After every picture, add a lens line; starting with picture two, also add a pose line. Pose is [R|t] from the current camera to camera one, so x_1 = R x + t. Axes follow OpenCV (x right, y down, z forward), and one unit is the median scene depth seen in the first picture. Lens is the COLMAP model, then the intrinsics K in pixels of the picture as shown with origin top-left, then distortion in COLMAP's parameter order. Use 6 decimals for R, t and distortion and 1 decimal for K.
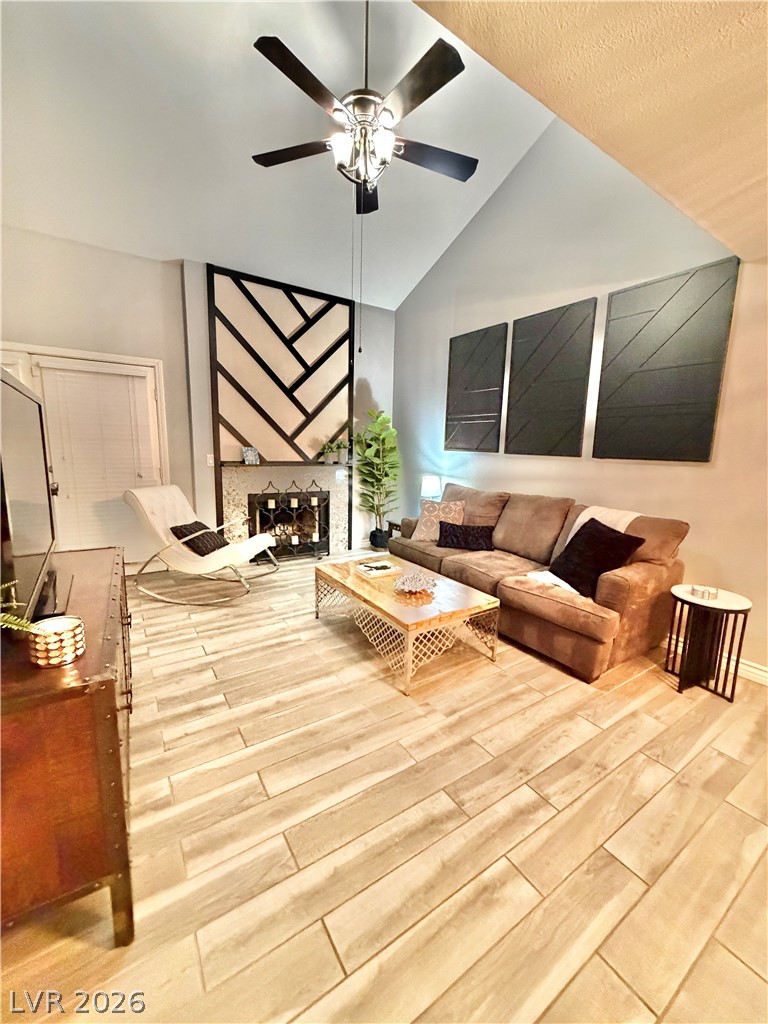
lens RADIAL K [[408.6, 0, 384.7], [0, 408.6, 509.3], [0, 0, 1]] dist [0.005784, -0.000762]
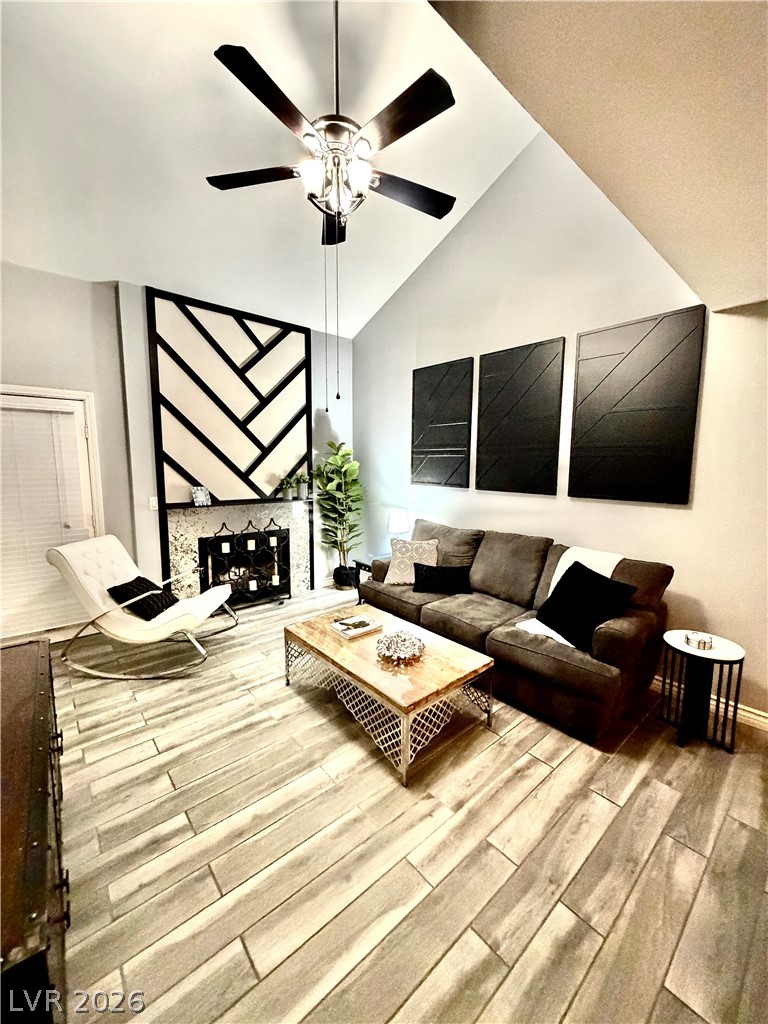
lens RADIAL K [[408.6, 0, 385.5], [0, 408.6, 510.3], [0, 0, 1]] dist [0.005784, -0.000762]
pose [[0.991216, -0.033015, 0.128069, -0.058110], [0.037476, 0.998766, -0.032583, -0.078936], [-0.126836, 0.037097, 0.991230, 0.080217]]
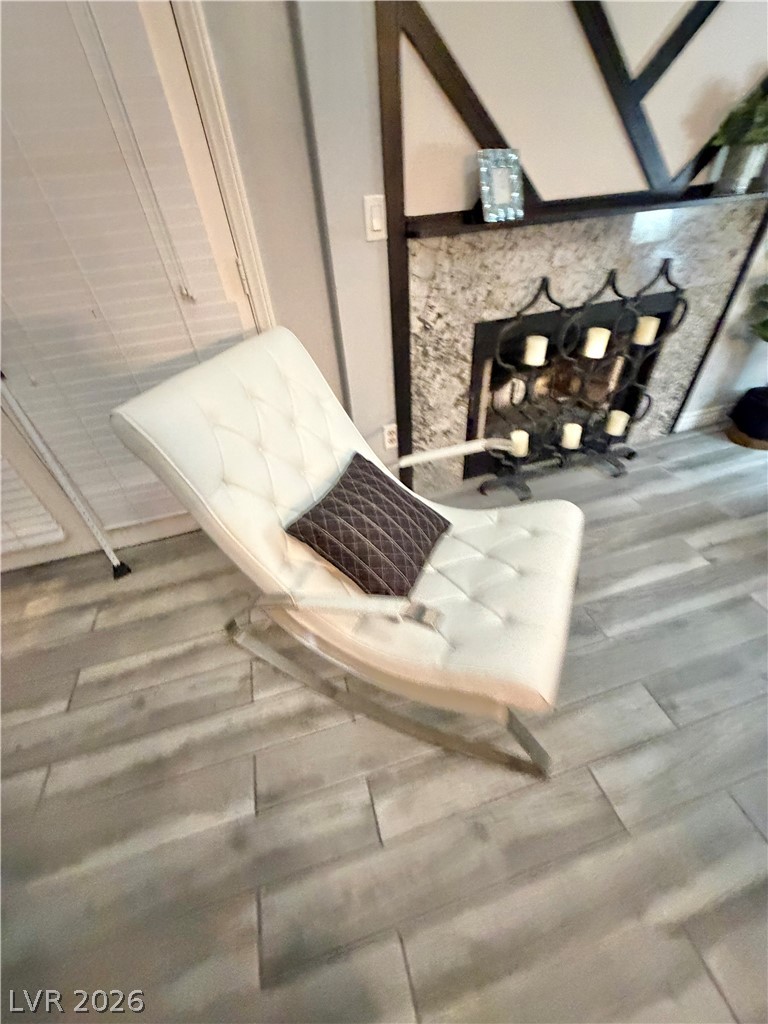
lens RADIAL K [[408.6, 0, 386.8], [0, 408.6, 510.0], [0, 0, 1]] dist [0.005784, -0.000762]
pose [[0.949718, 0.135274, -0.282377, -0.415157], [0.040238, 0.841646, 0.538528, -0.139317], [0.310510, -0.522812, 0.793883, 0.888085]]
